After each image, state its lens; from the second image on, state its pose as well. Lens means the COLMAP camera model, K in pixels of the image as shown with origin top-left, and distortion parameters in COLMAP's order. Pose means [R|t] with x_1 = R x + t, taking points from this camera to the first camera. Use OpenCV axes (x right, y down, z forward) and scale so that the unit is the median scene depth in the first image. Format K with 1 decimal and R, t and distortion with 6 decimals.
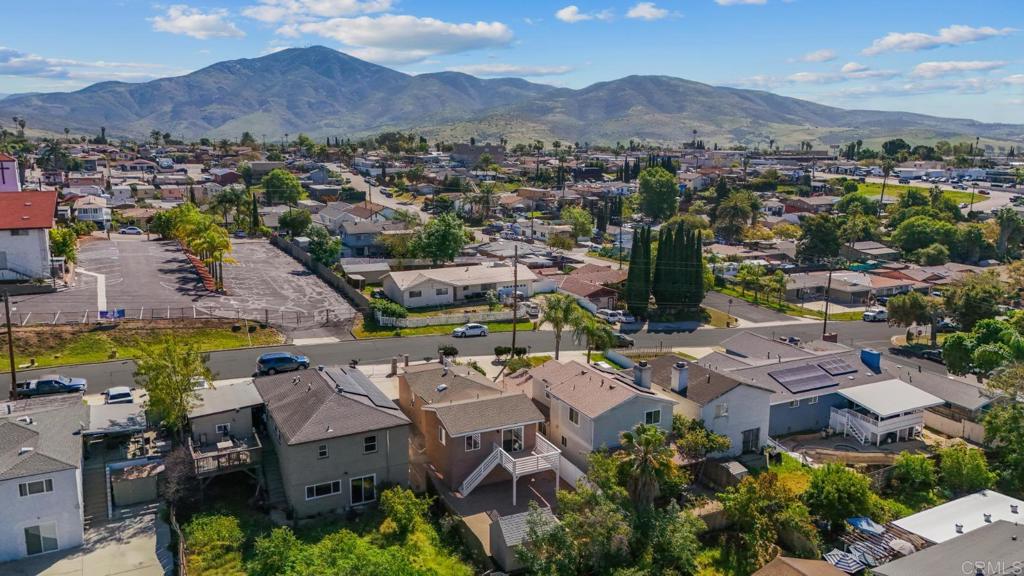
lens RADIAL K [[757.1, 0, 517.5], [0, 757.1, 283.5], [0, 0, 1]] dist [0.076426, -0.085882]
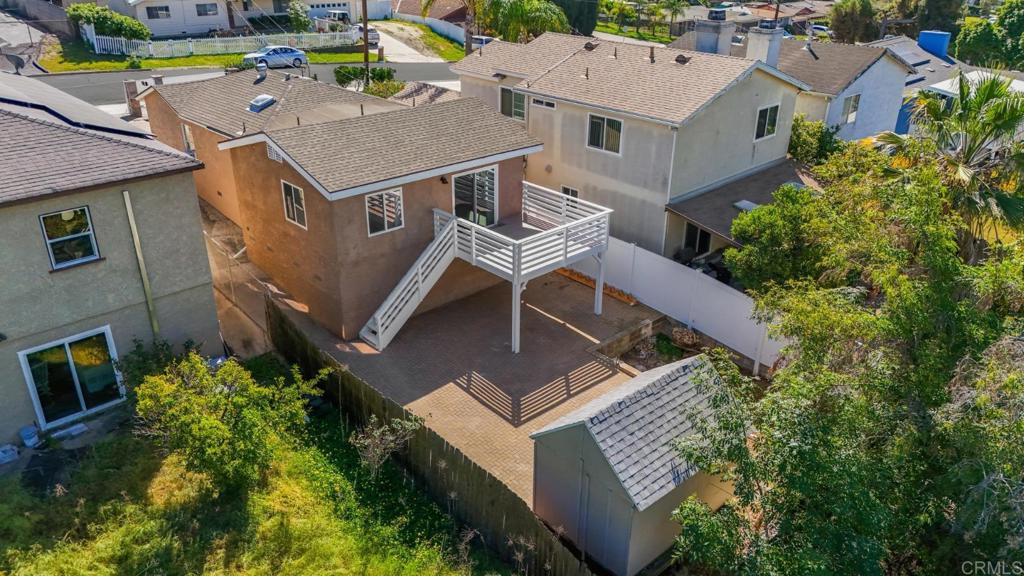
lens RADIAL K [[757.1, 0, 517.5], [0, 757.1, 283.5], [0, 0, 1]] dist [0.076426, -0.085882]
pose [[0.957040, -0.123285, 0.262440, -0.097751], [0.055709, 0.966425, 0.250839, 0.151311], [-0.284553, -0.225442, 0.931775, 0.615417]]
